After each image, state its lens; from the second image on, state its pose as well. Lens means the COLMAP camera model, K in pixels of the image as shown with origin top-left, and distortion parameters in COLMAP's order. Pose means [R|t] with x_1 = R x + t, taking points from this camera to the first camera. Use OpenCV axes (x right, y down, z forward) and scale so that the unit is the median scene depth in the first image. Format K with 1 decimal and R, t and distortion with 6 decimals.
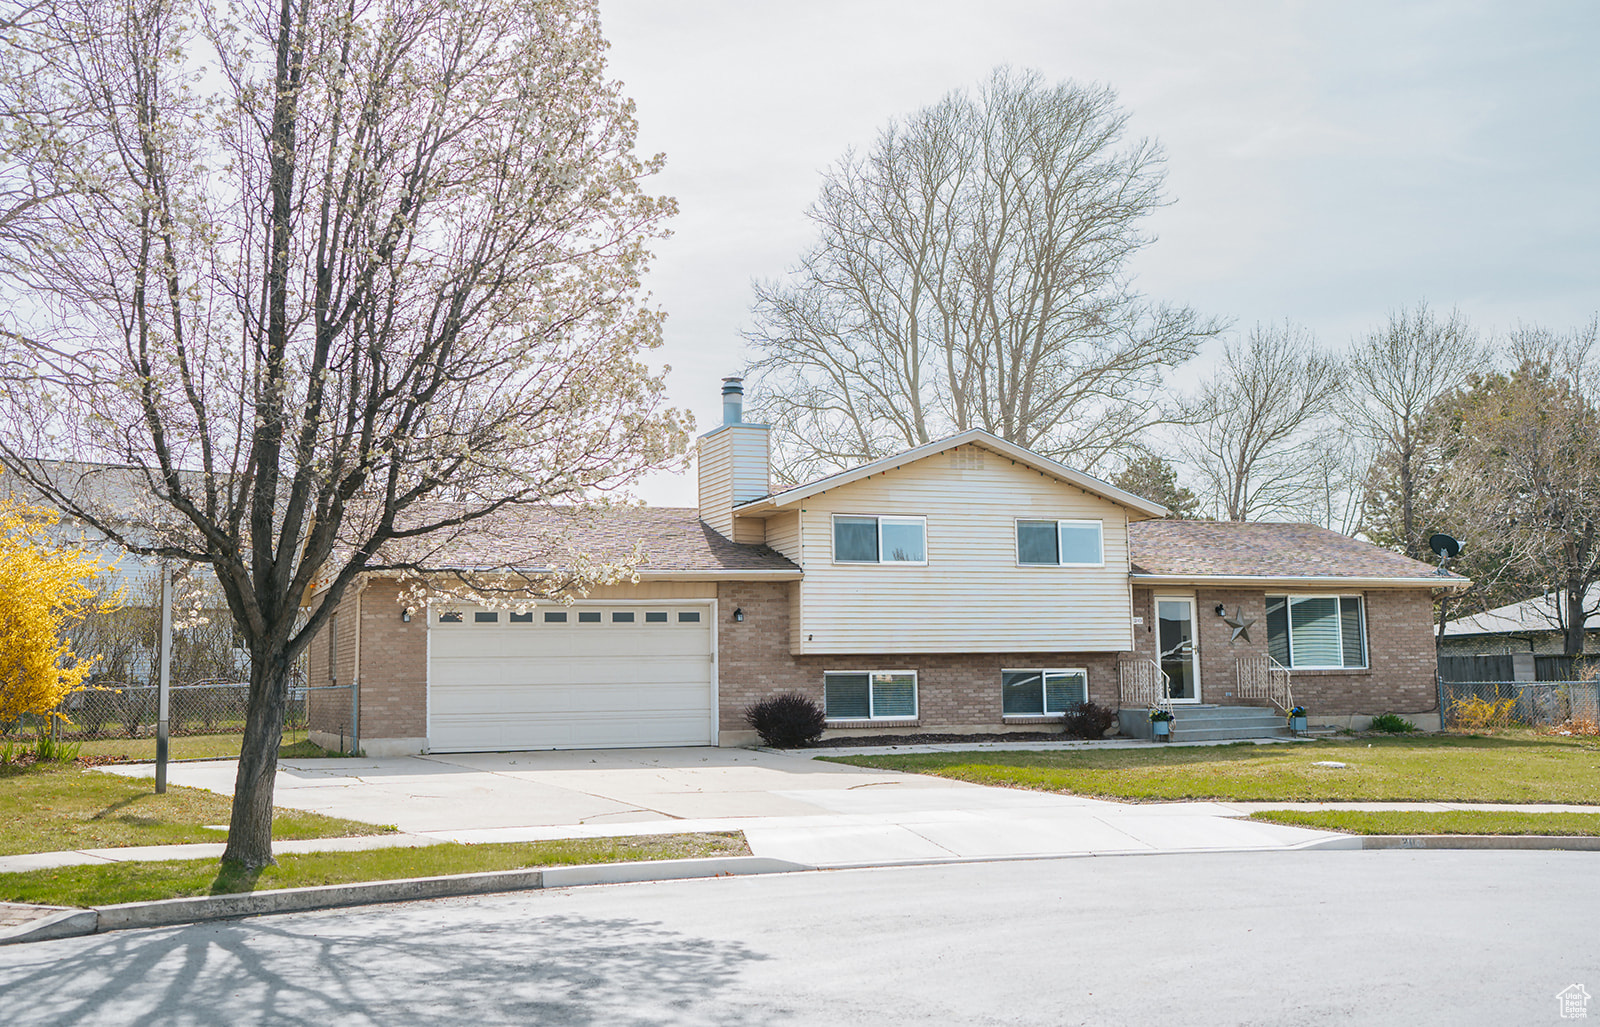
lens RADIAL K [[1767.6, 0, 797.6], [0, 1767.6, 507.2], [0, 0, 1]] dist [-0.025849, 0.000000]
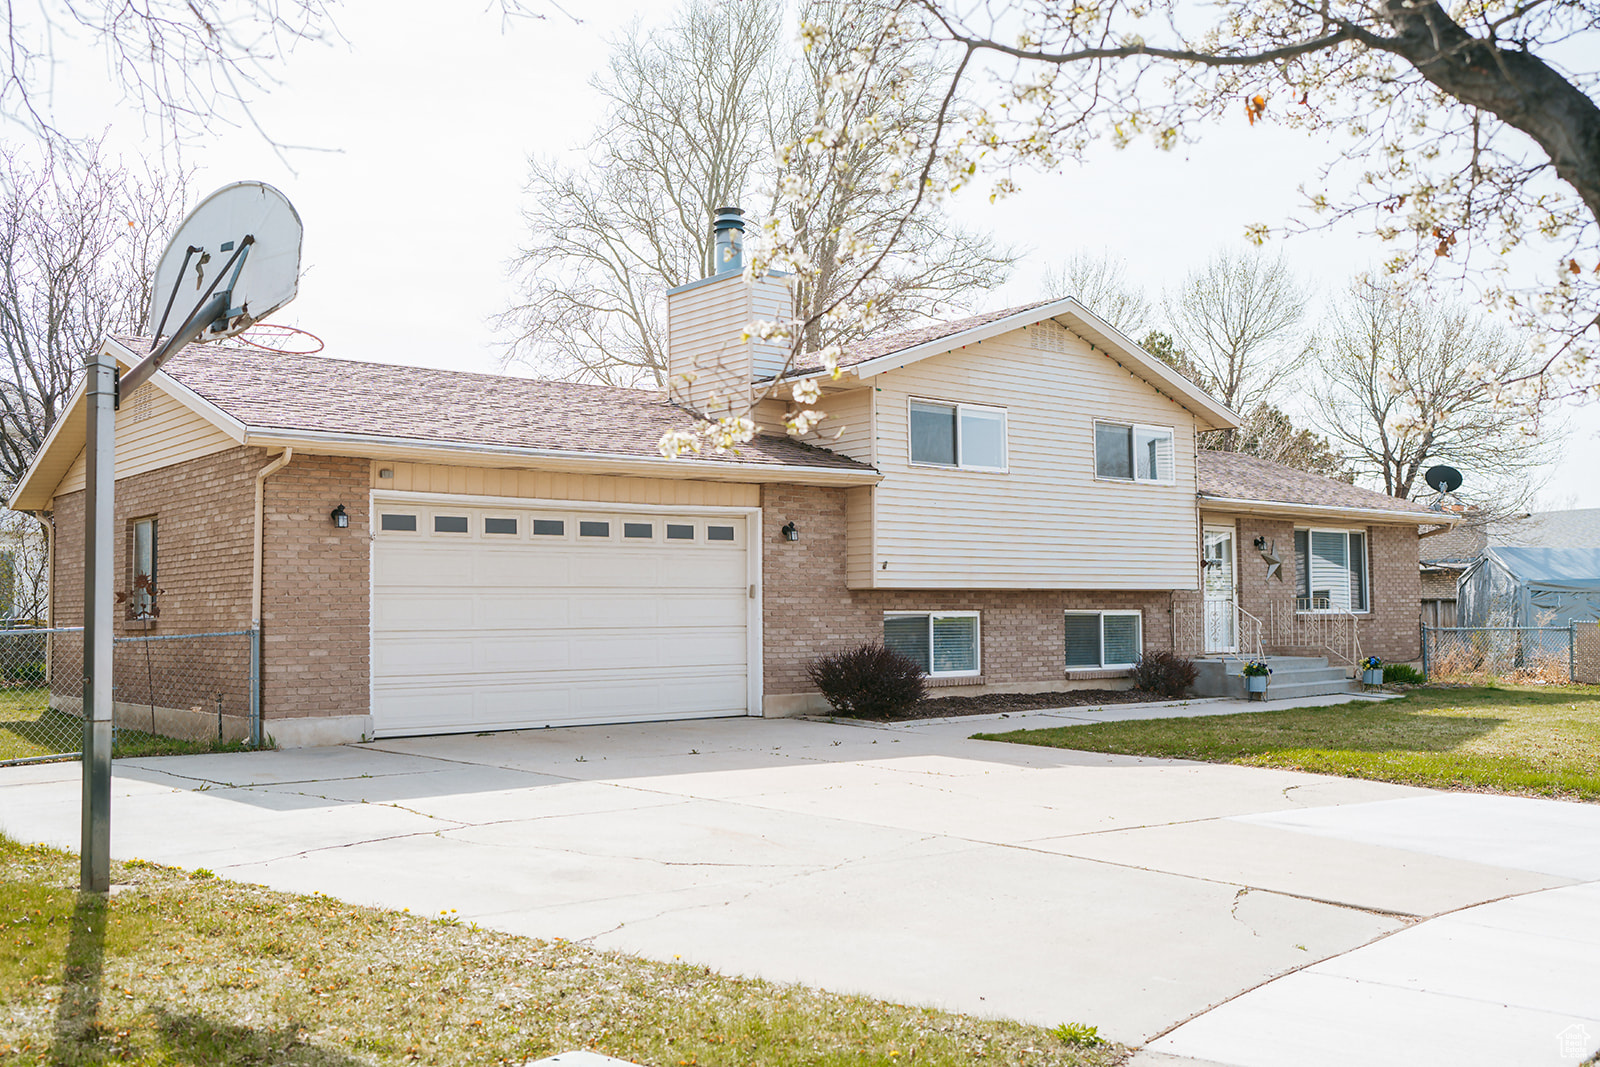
lens RADIAL K [[1524.9, 0, 803.1], [0, 1524.9, 539.1], [0, 0, 1]] dist [0.006409, 0.000000]
pose [[0.942589, 0.021821, 0.333240, -0.230049], [-0.036169, 0.998664, 0.036914, 0.040758], [-0.331989, -0.046848, 0.942119, 0.417205]]
